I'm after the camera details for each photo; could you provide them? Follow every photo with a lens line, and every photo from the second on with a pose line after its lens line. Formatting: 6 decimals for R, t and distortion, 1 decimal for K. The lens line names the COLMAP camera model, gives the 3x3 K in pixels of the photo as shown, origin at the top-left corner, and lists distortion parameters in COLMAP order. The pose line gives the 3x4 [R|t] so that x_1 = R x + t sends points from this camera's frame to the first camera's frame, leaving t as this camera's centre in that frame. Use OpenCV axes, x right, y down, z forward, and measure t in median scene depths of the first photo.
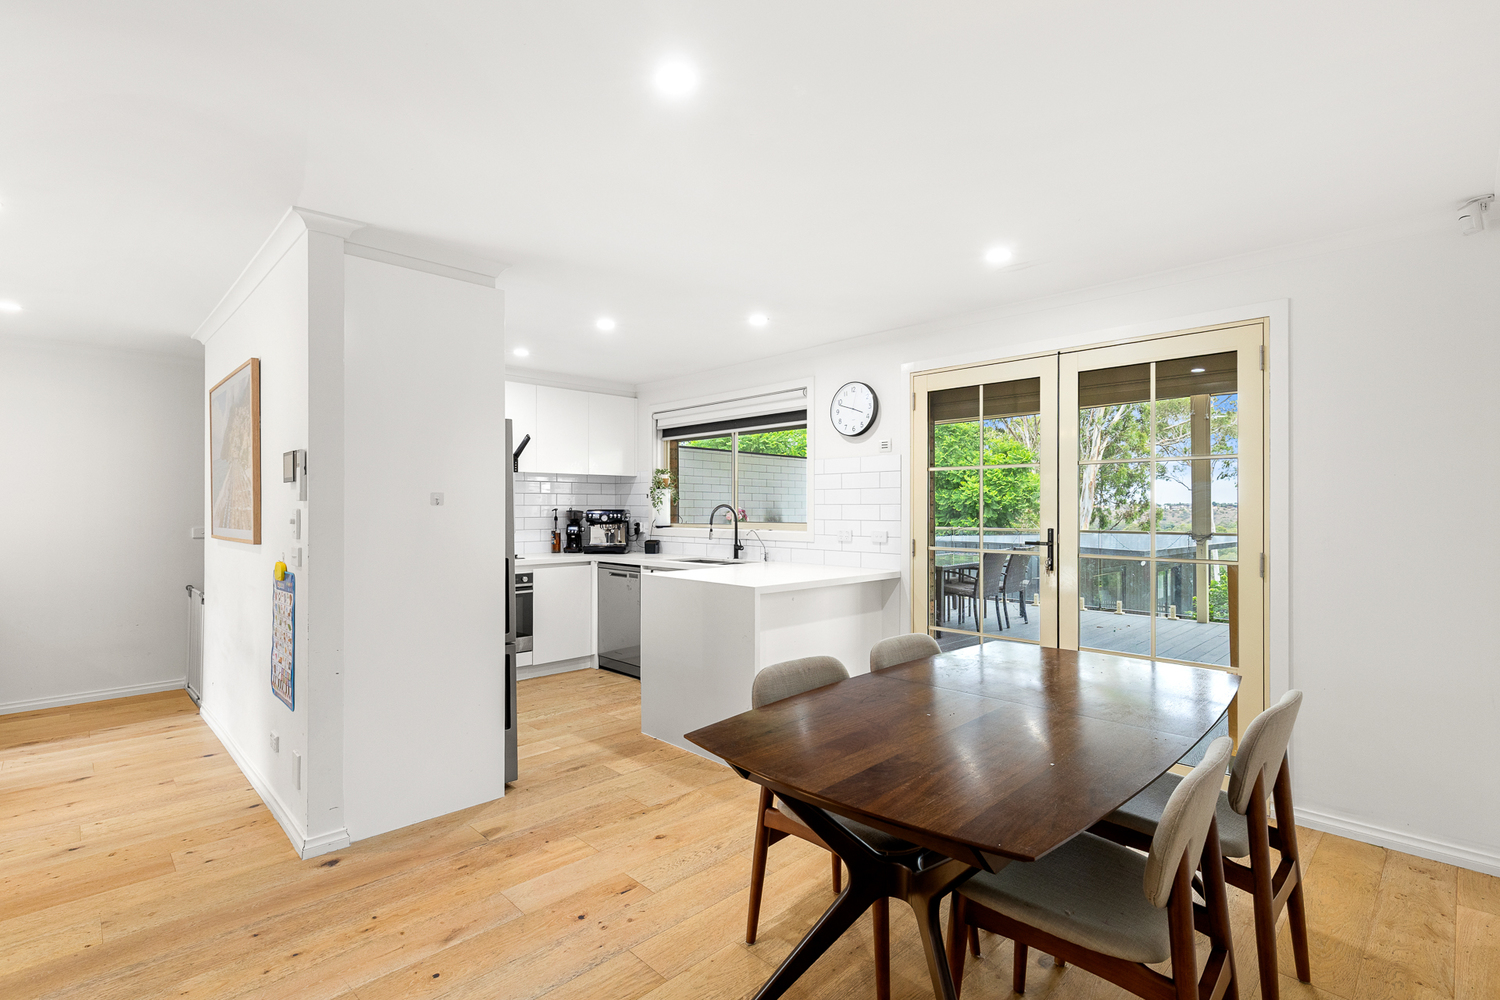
lens RADIAL K [[724.8, 0, 750.0], [0, 724.8, 500.0], [0, 0, 1]] dist [0.019651, -0.000760]
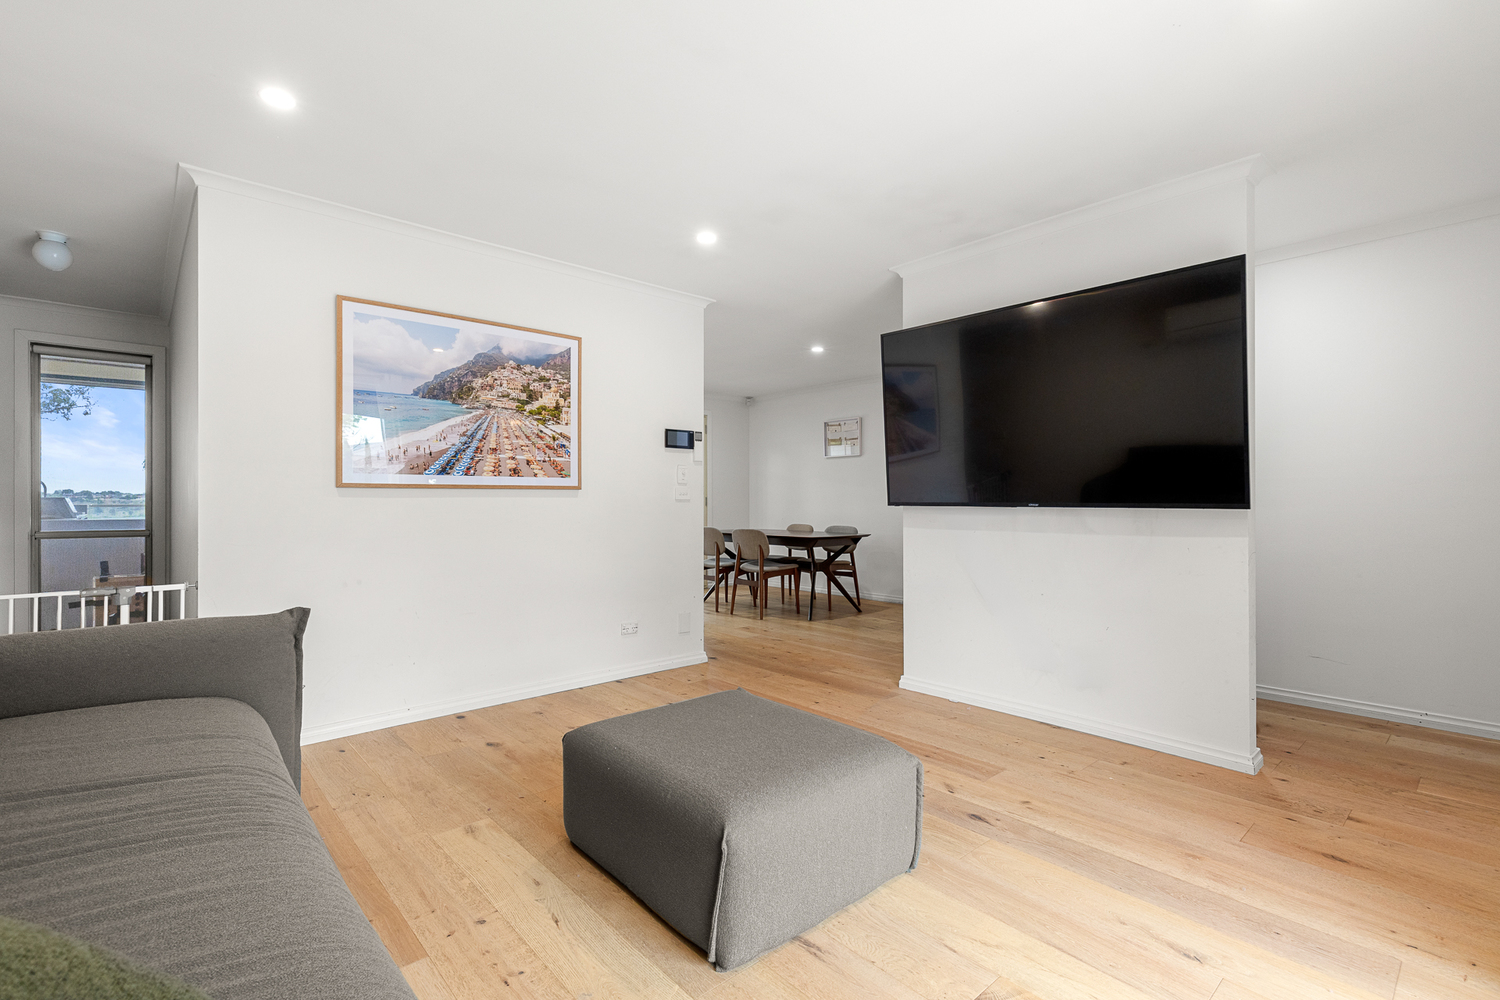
lens RADIAL K [[672.2, 0, 750.0], [0, 672.2, 500.0], [0, 0, 1]] dist [0.000033, -0.000130]
pose [[0.029652, -0.000617, 0.999560, -3.733775], [-0.004980, 0.999987, 0.000765, 0.141800], [-0.999548, -0.005001, 0.029648, 1.388823]]
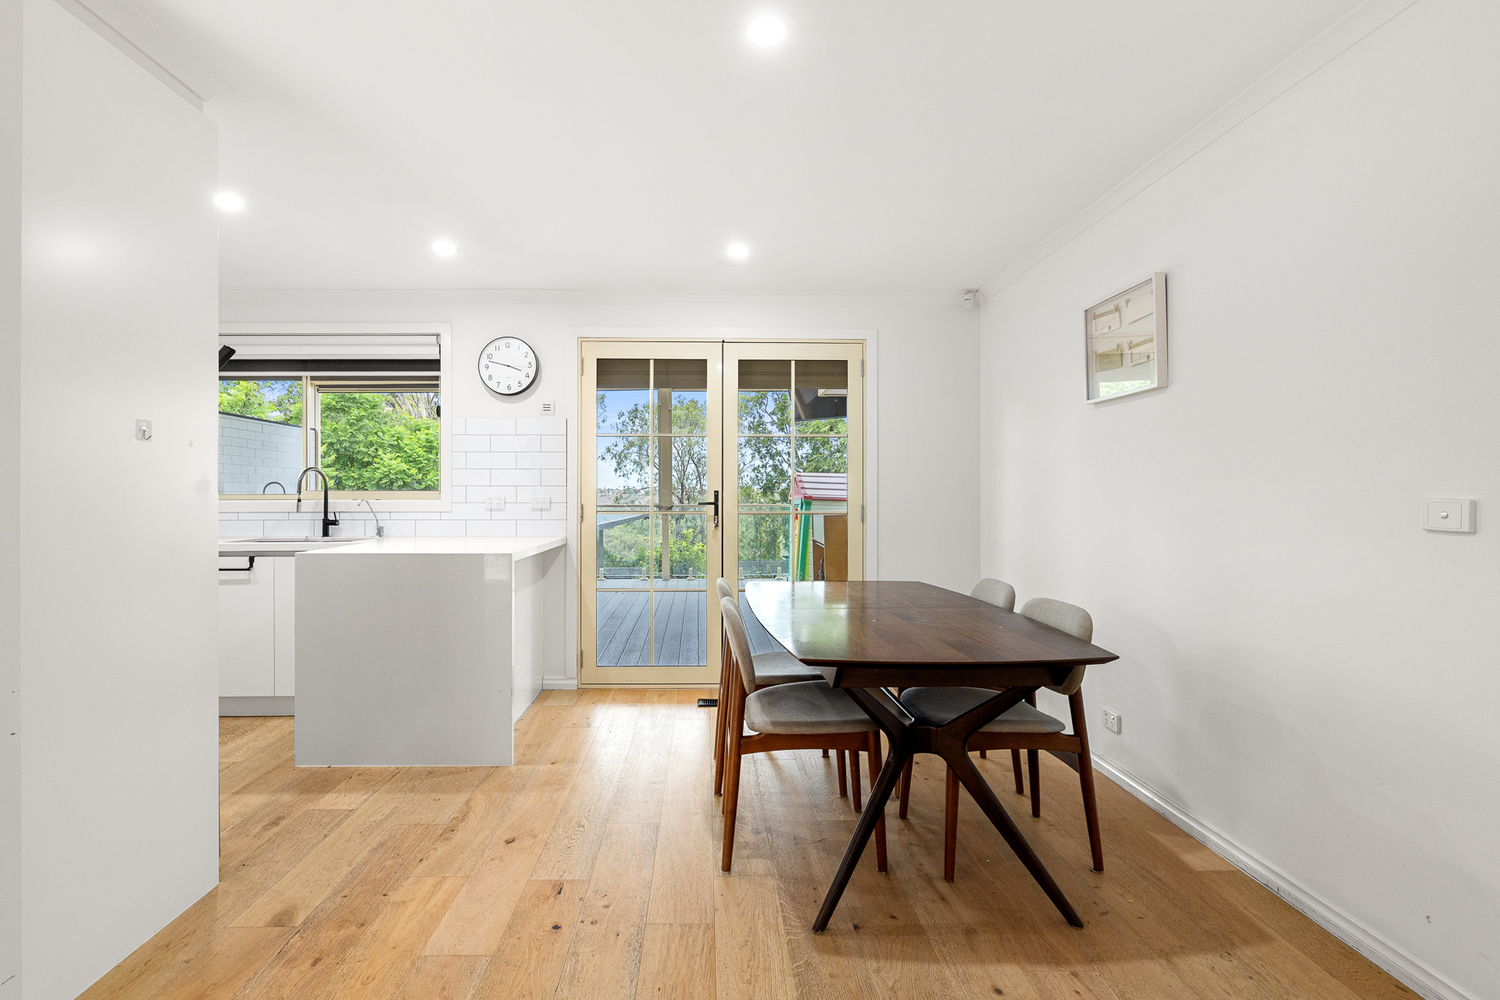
lens RADIAL K [[760.0, 0, 744.0], [0, 760.0, 492.7], [0, 0, 1]] dist [0.000787, 0.000151]
pose [[0.666382, -0.000554, 0.745610, -0.428332], [-0.007231, 0.999948, 0.007205, 0.030800], [-0.745575, -0.010193, 0.666344, 0.141259]]
